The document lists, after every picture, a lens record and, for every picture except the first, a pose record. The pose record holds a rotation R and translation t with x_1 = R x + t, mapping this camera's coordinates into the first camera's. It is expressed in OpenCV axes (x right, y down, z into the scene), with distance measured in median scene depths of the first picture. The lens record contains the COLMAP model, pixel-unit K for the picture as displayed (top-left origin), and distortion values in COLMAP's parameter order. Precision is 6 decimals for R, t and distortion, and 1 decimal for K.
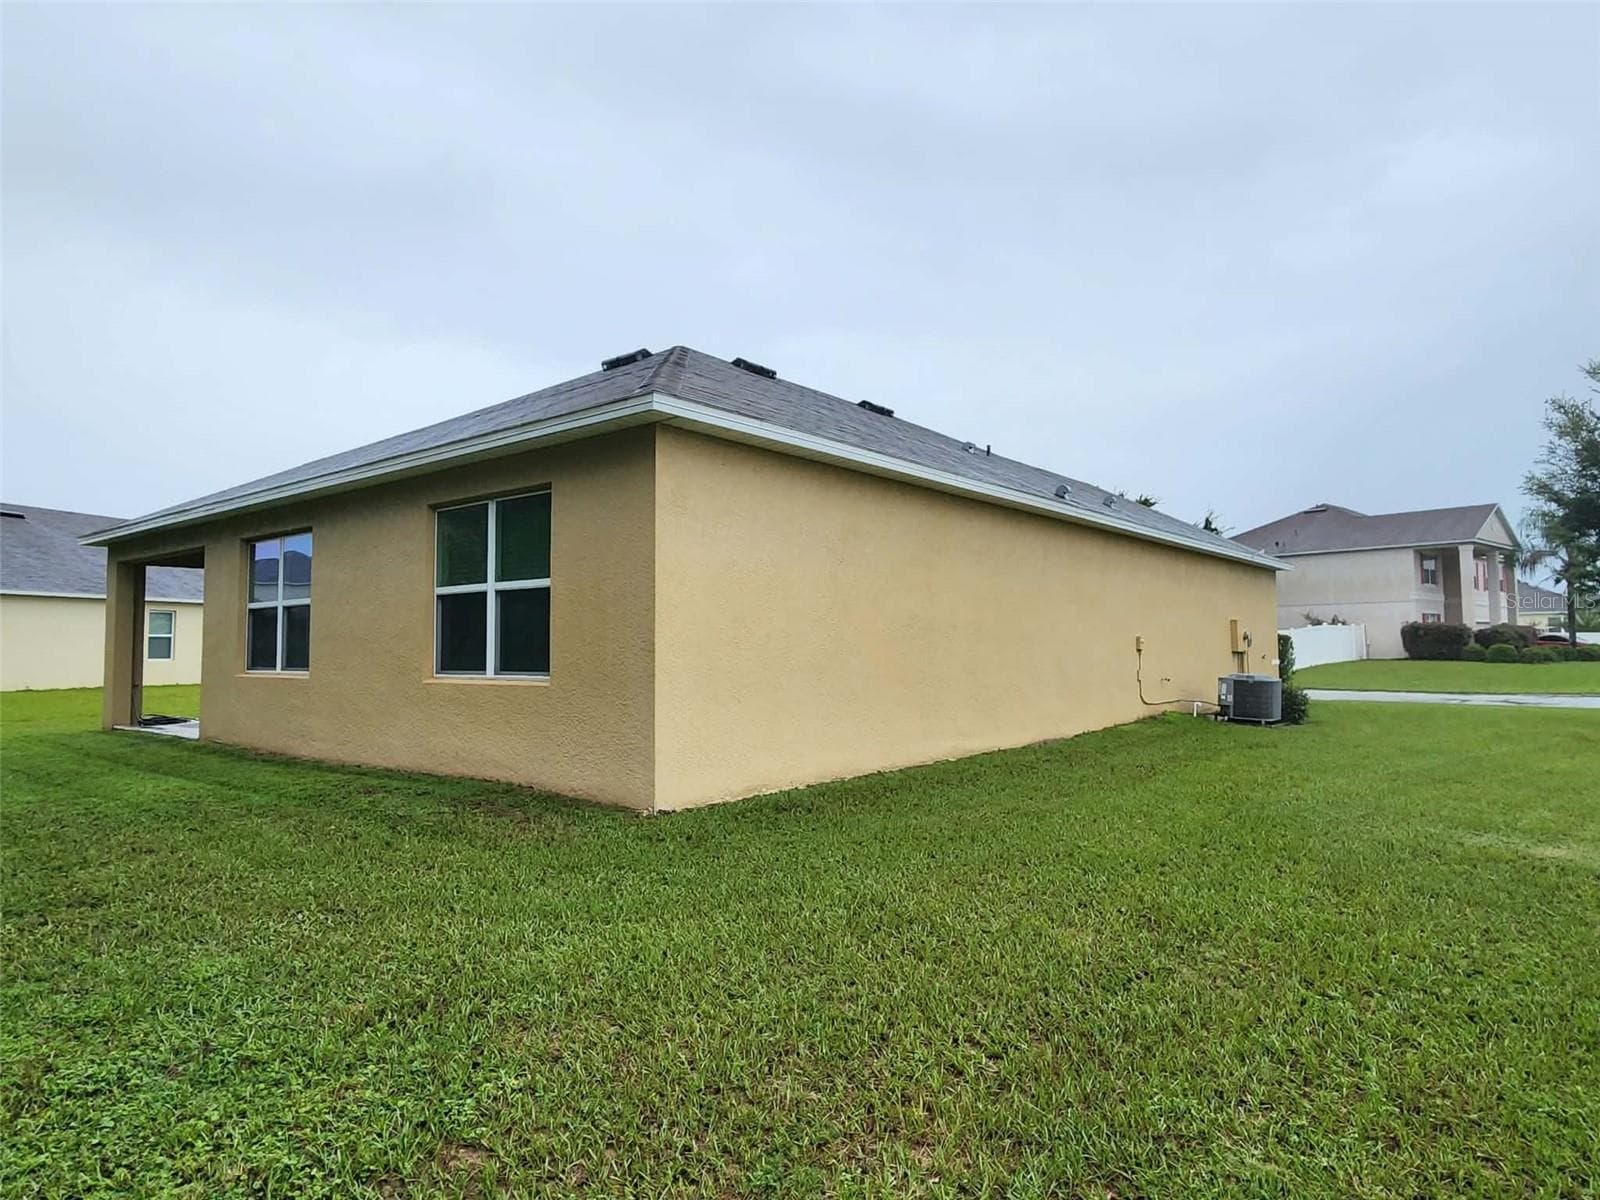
lens RADIAL K [[990.3, 0, 800.0], [0, 990.3, 600.0], [0, 0, 1]] dist [0.002204, 0.002352]
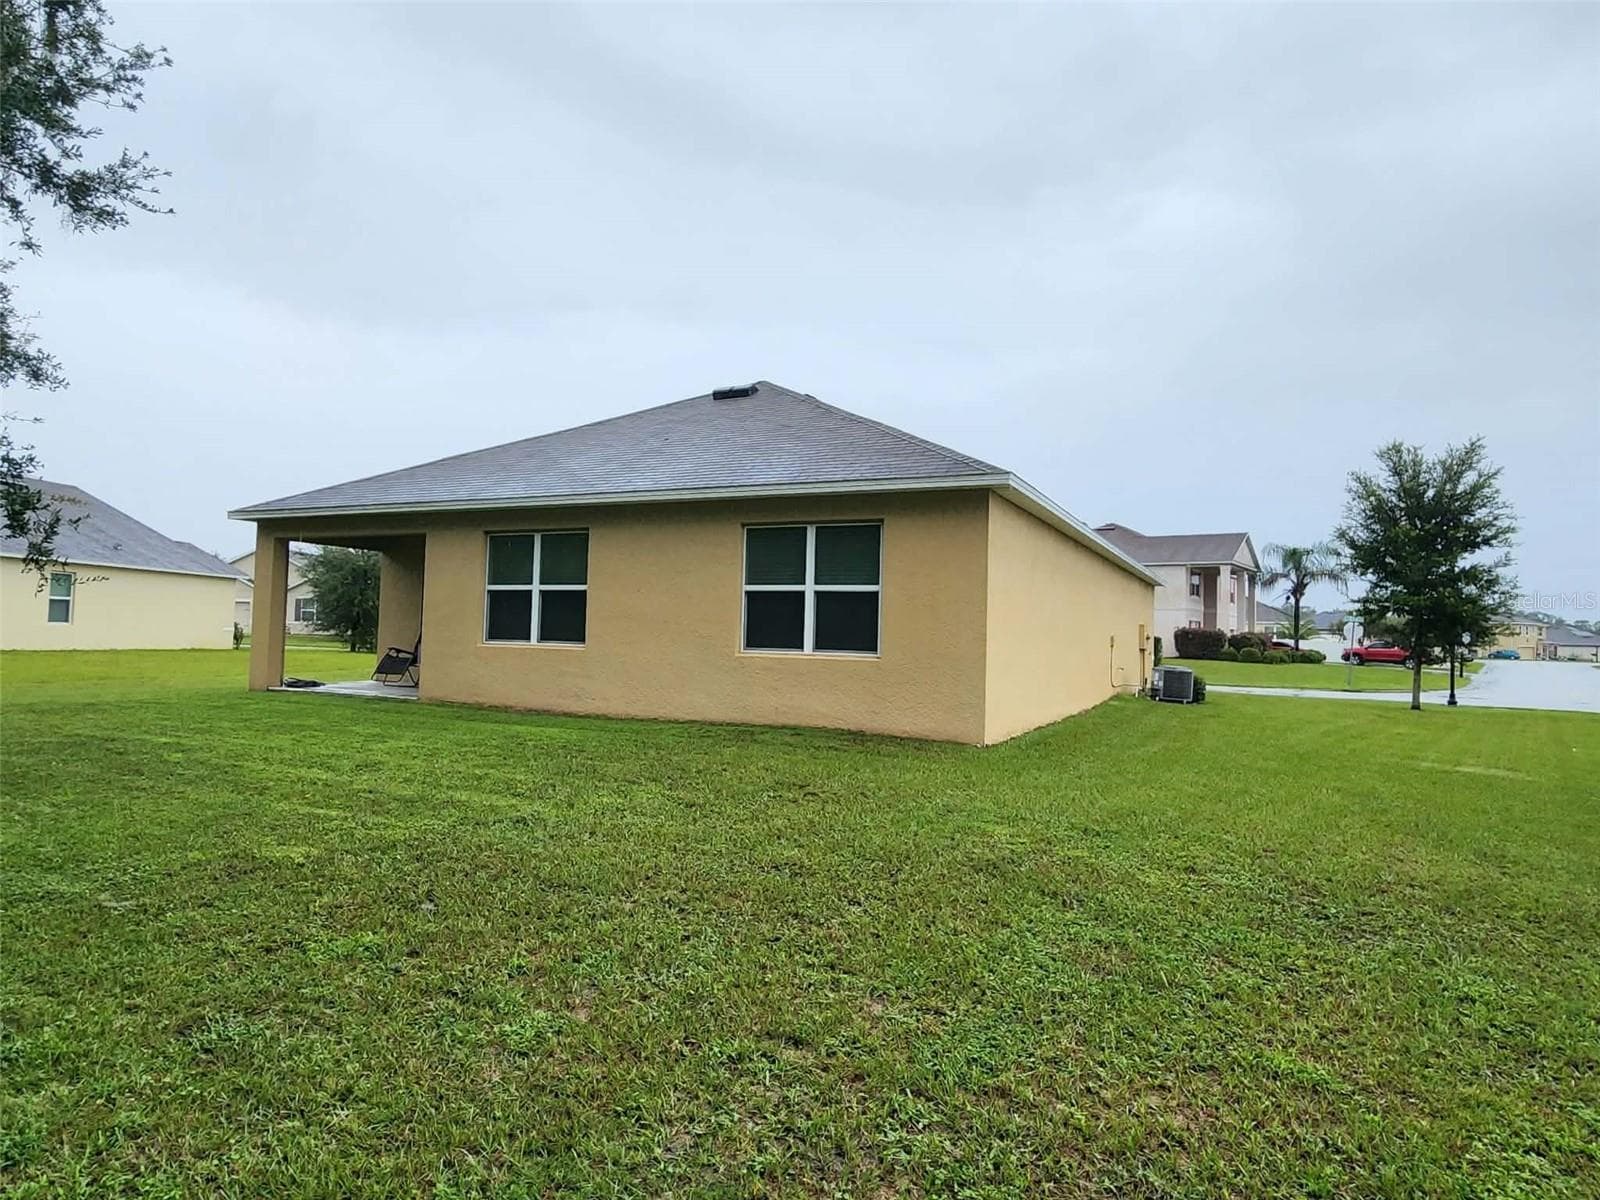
lens RADIAL K [[983.5, 0, 797.4], [0, 983.5, 579.5], [0, 0, 1]] dist [0.003540, -0.002319]
pose [[0.972855, 0.046244, 0.226749, -0.276821], [-0.044939, 0.998930, -0.010915, -0.004096], [-0.227011, 0.000429, 0.973892, -0.143520]]
